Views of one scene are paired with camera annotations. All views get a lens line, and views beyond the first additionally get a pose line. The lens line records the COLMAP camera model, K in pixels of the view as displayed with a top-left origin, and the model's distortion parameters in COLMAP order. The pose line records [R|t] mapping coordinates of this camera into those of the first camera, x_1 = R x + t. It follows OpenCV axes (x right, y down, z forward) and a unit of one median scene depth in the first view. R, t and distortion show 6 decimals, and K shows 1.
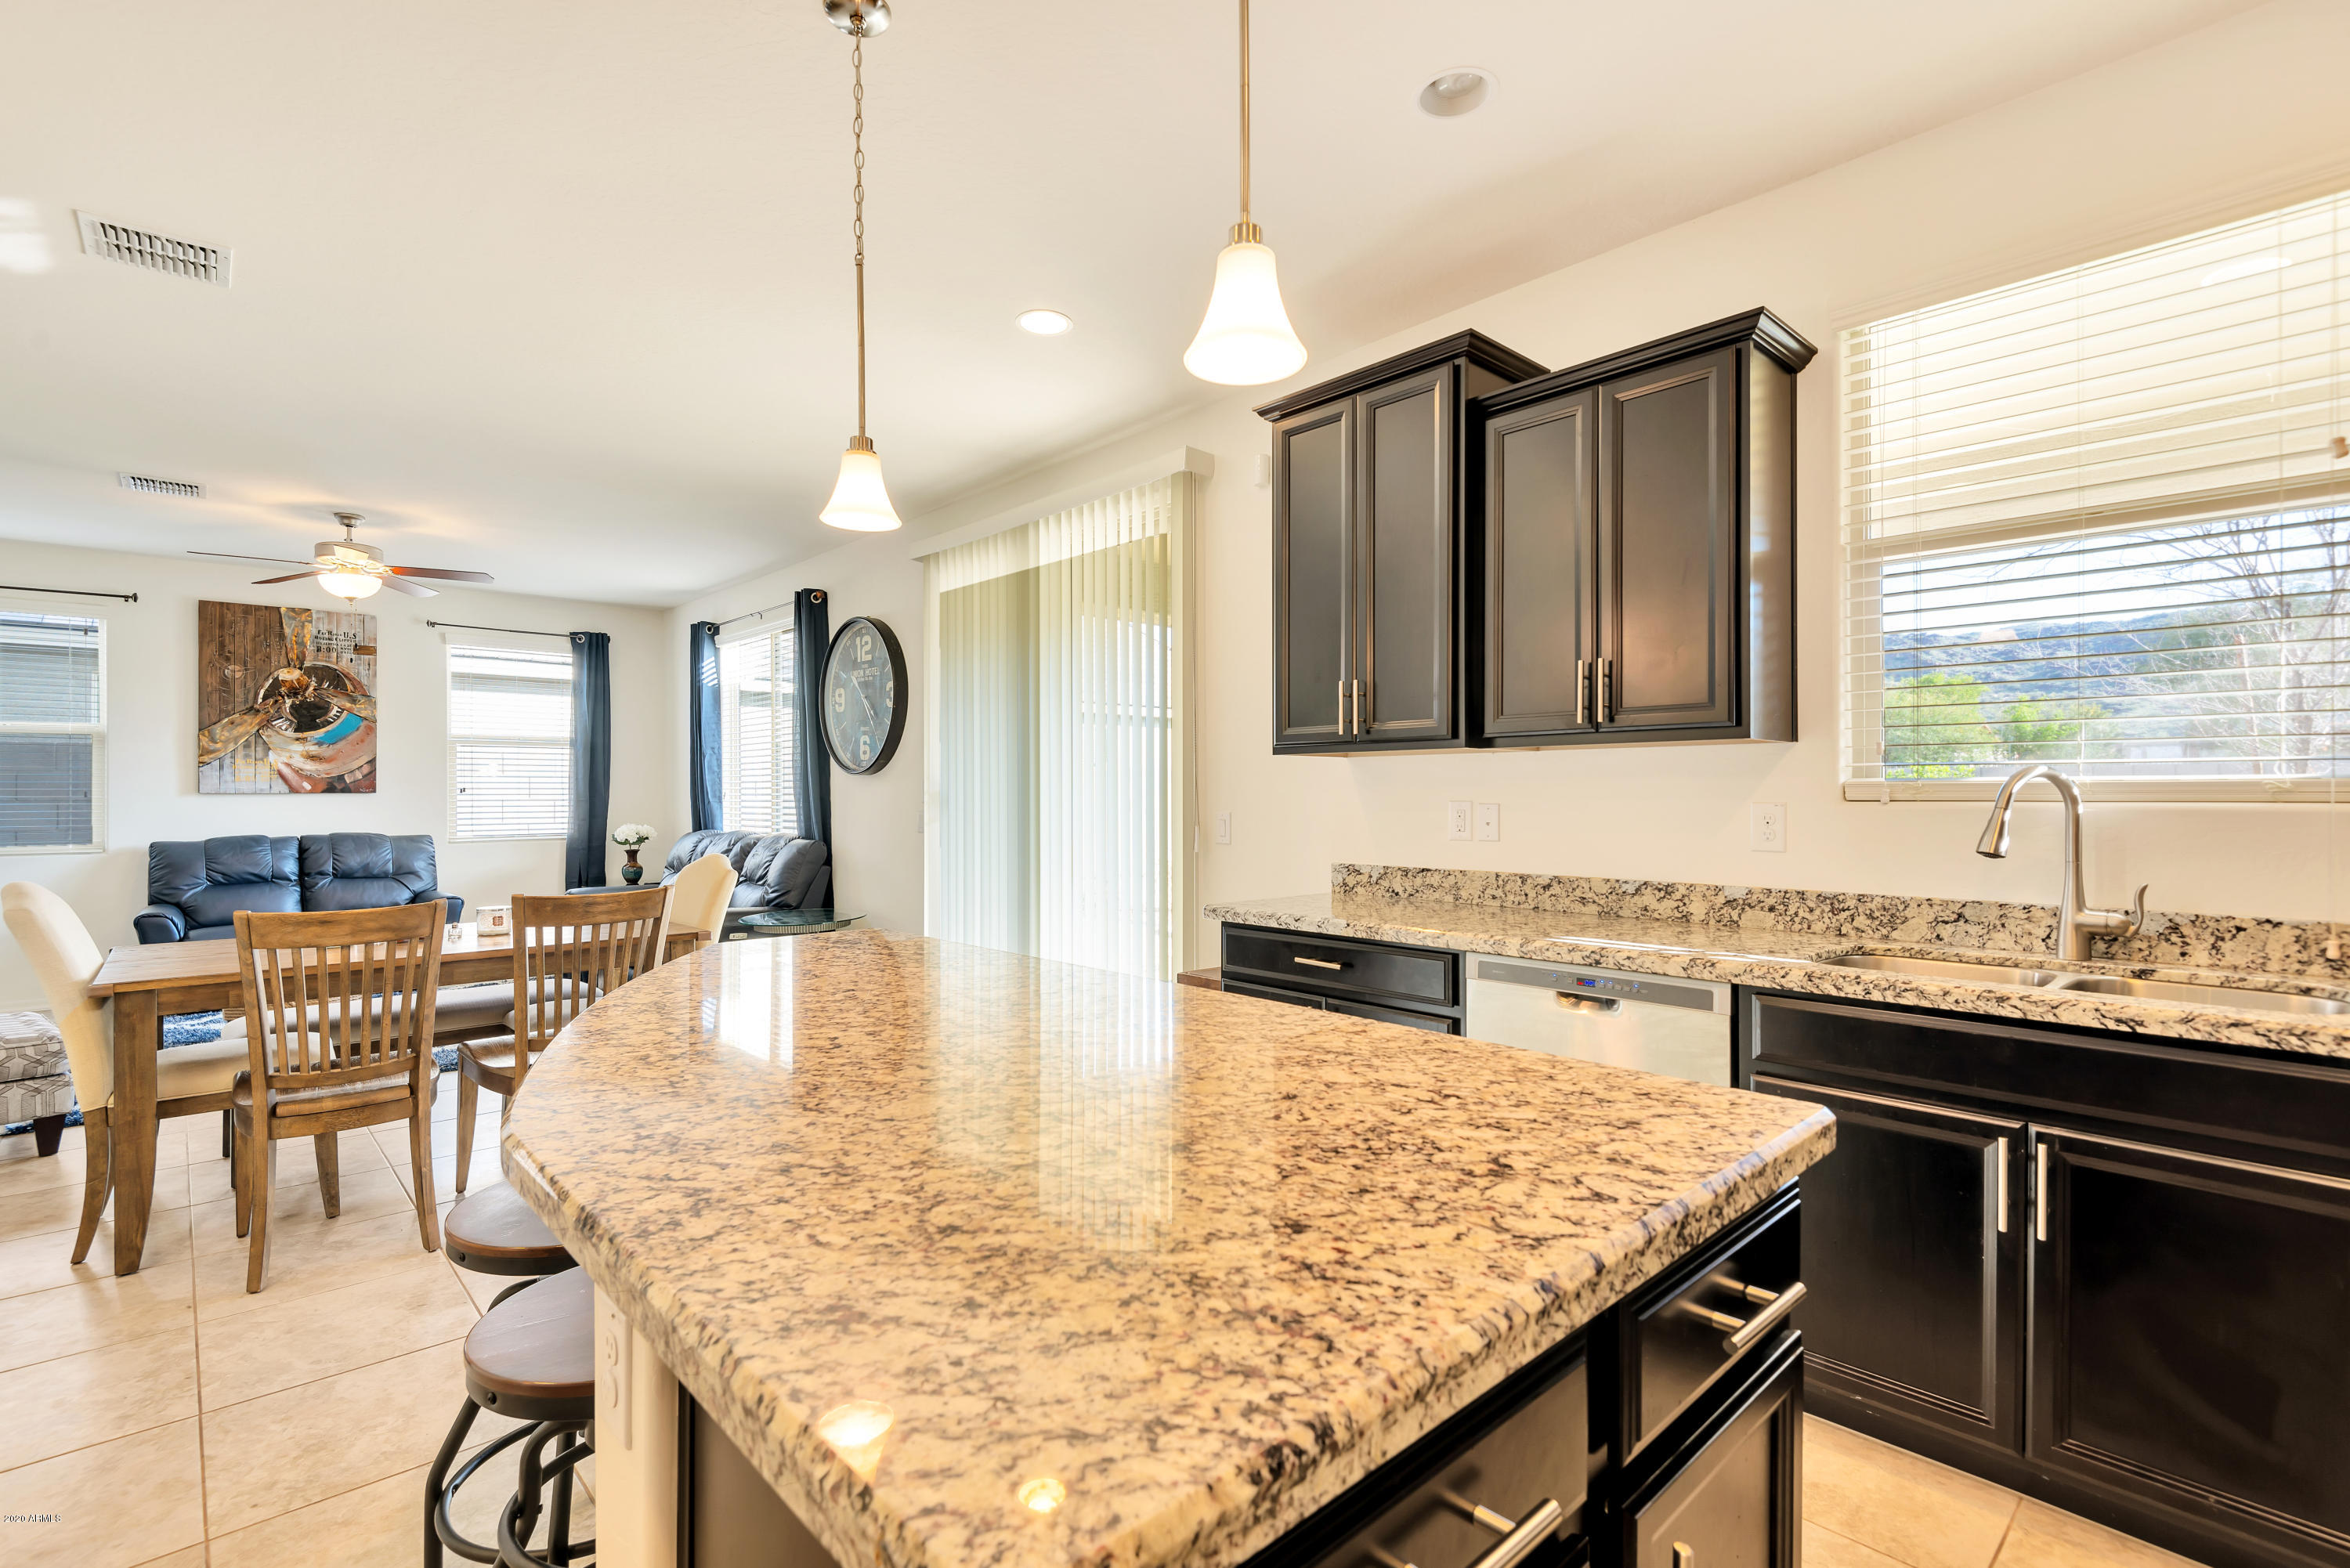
lens RADIAL K [[1074.5, 0, 1163.4], [0, 1074.5, 799.8], [0, 0, 1]] dist [0.033029, -0.000022]
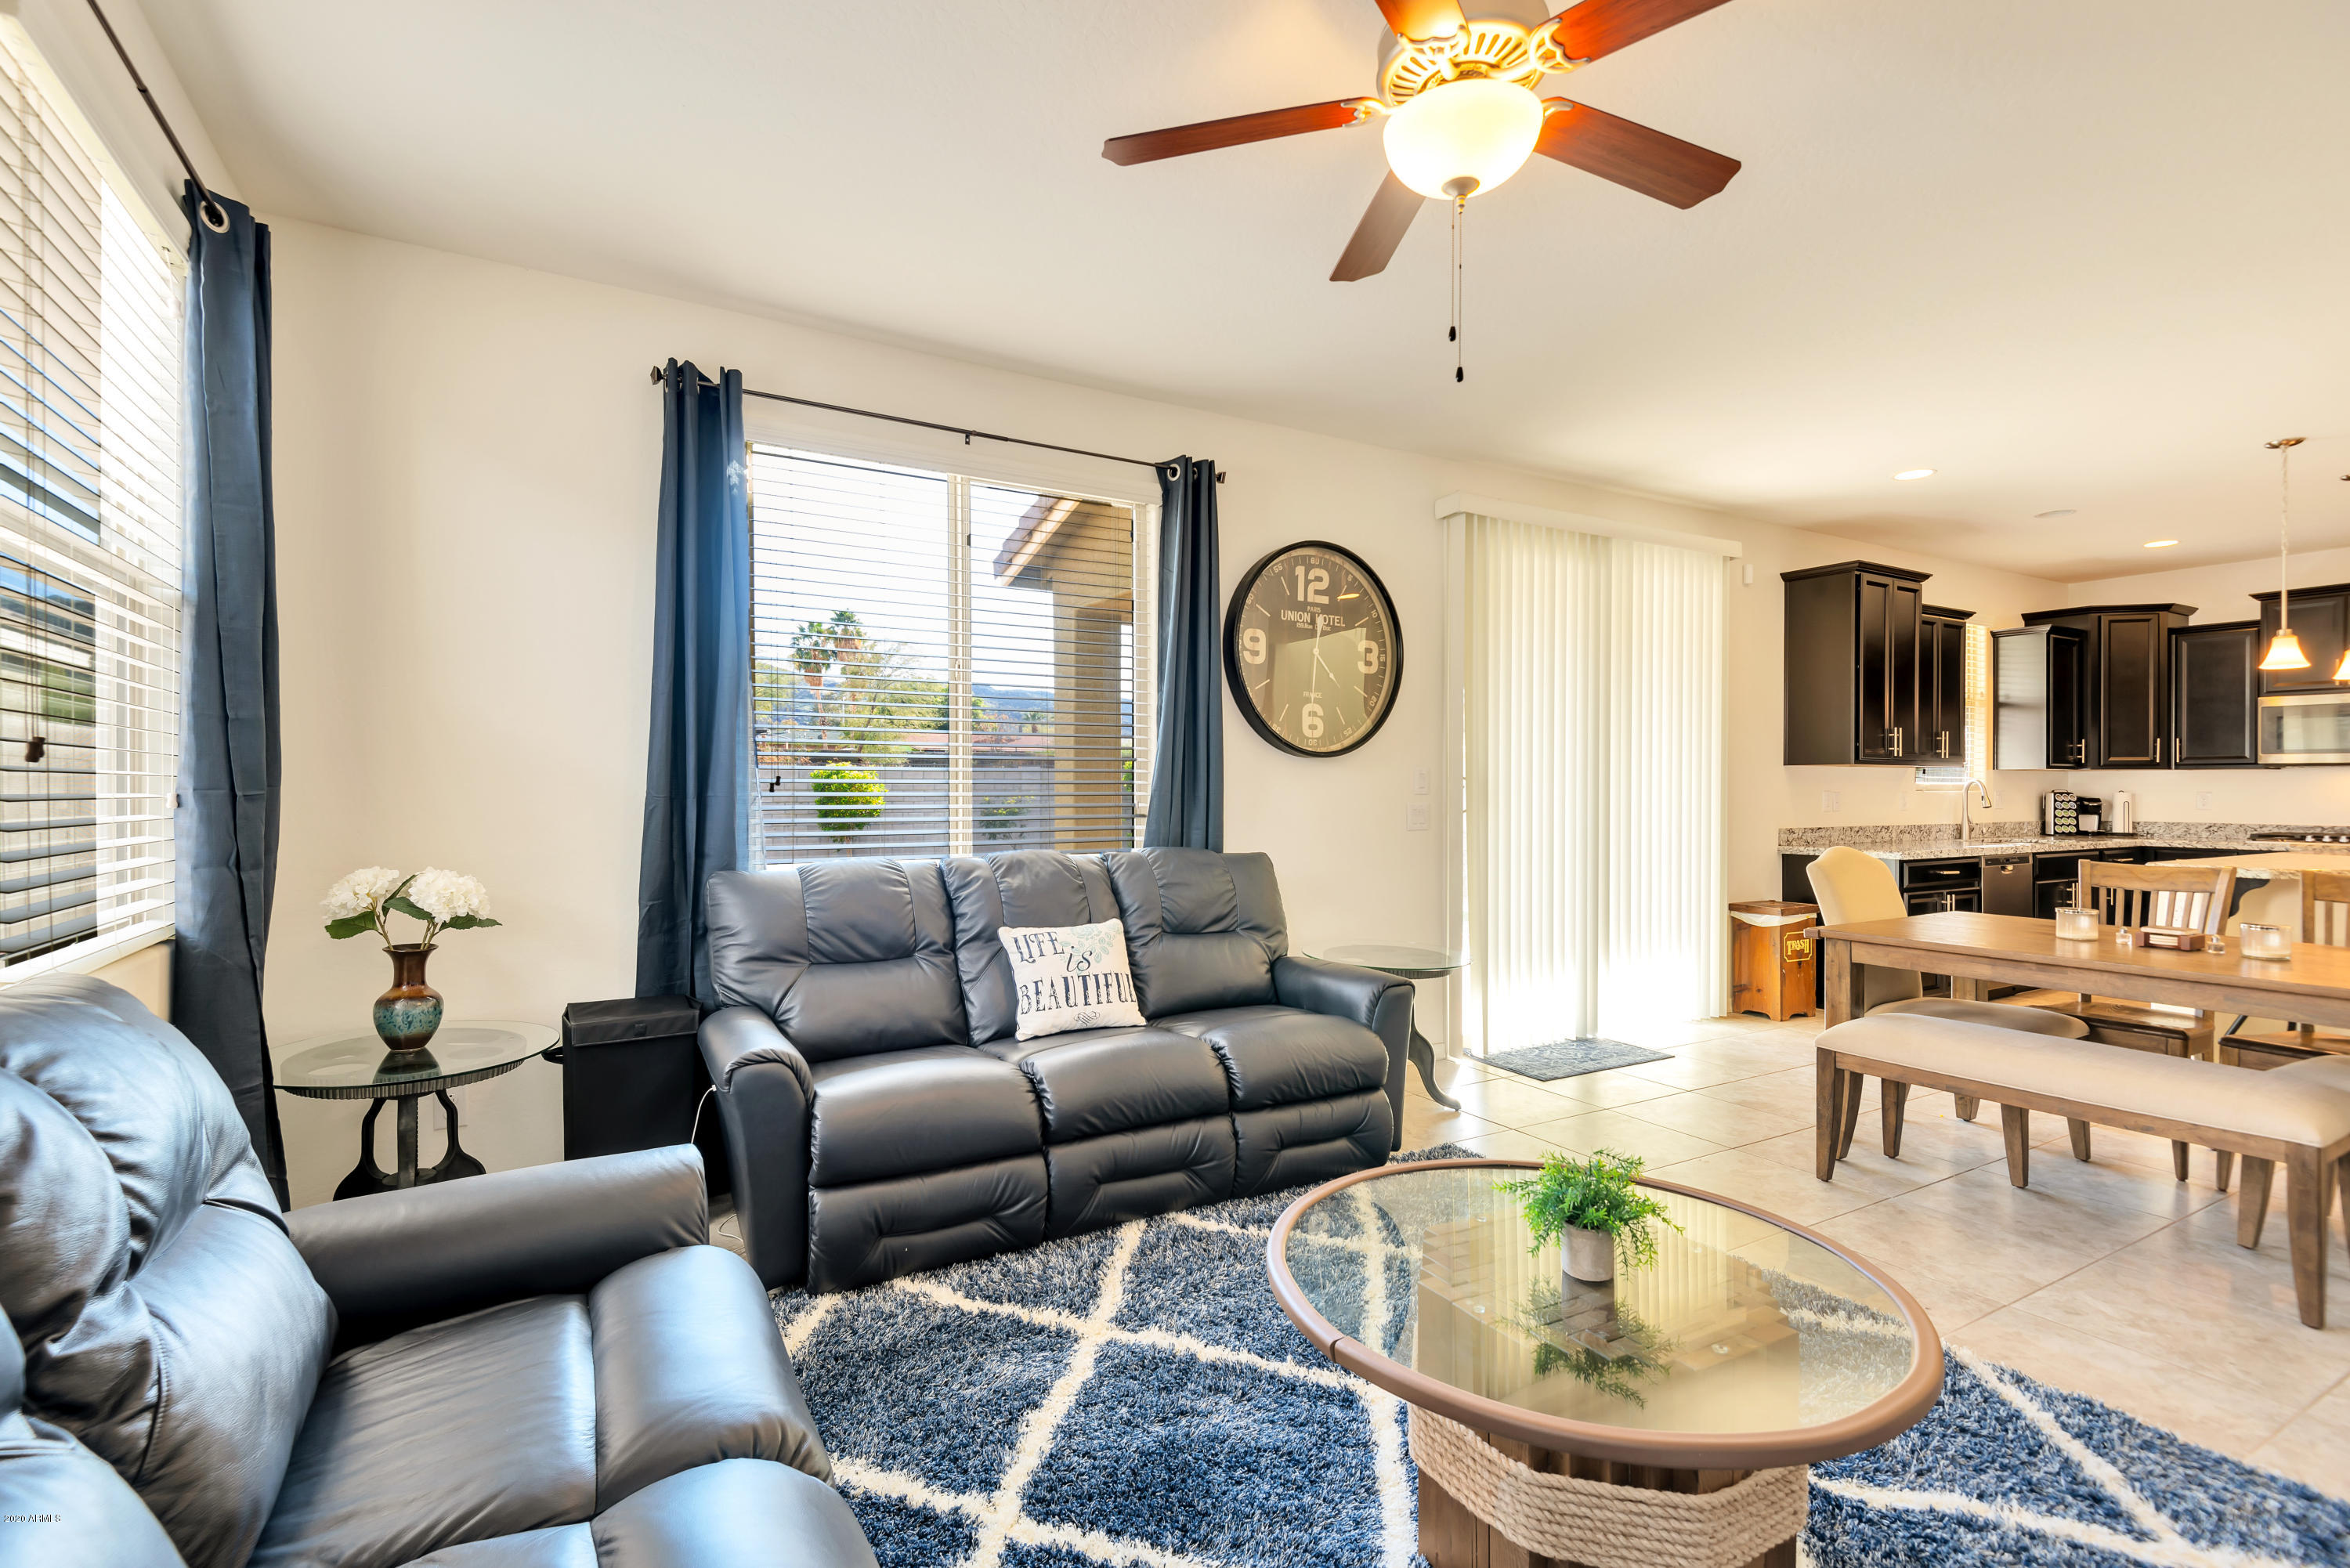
lens RADIAL K [[1078.1, 0, 1173.6], [0, 1078.1, 784.6], [0, 0, 1]] dist [0.034037, -0.019060]
pose [[0.210905, 0.004224, 0.977497, -1.682712], [0.002104, 0.999986, -0.004775, -0.002443], [-0.977504, 0.003064, 0.210894, 1.562062]]
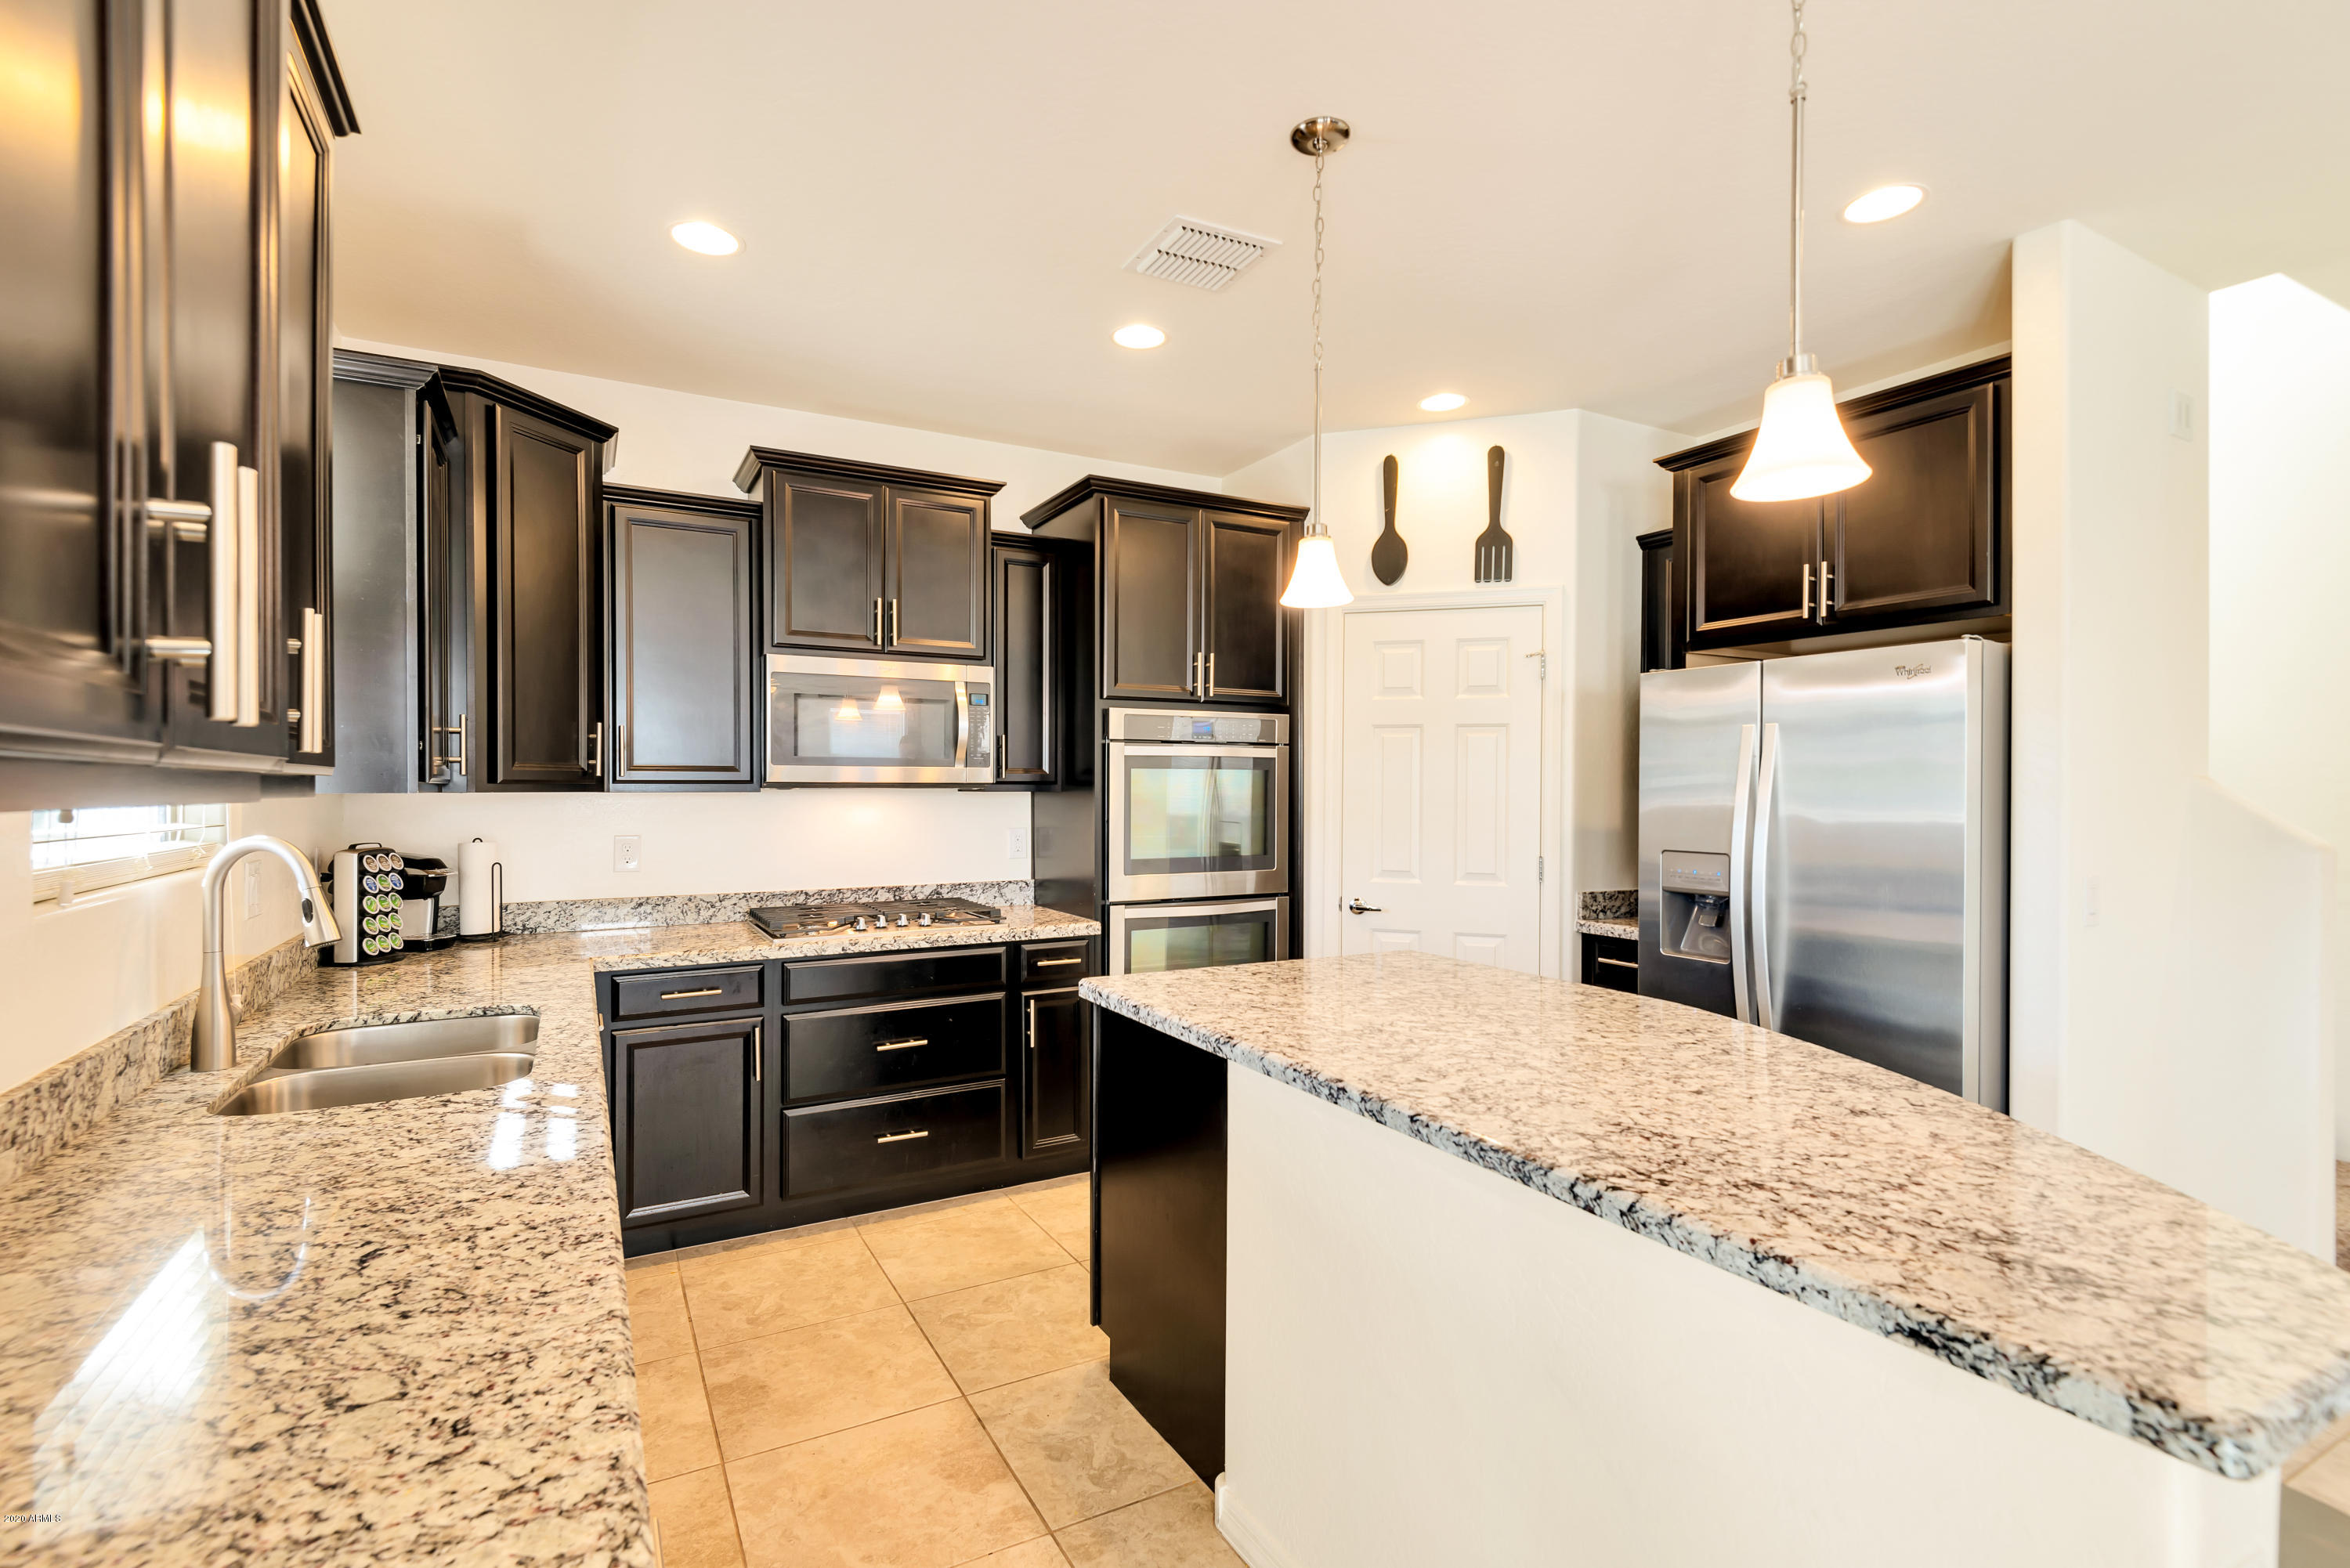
lens RADIAL K [[1078.1, 0, 1173.6], [0, 1078.1, 784.6], [0, 0, 1]] dist [0.034037, -0.019060]
pose [[-0.971140, 0.000736, 0.238508, -0.041978], [0.001857, 0.999988, 0.004475, -0.044268], [-0.238502, 0.004789, -0.971130, 0.981608]]
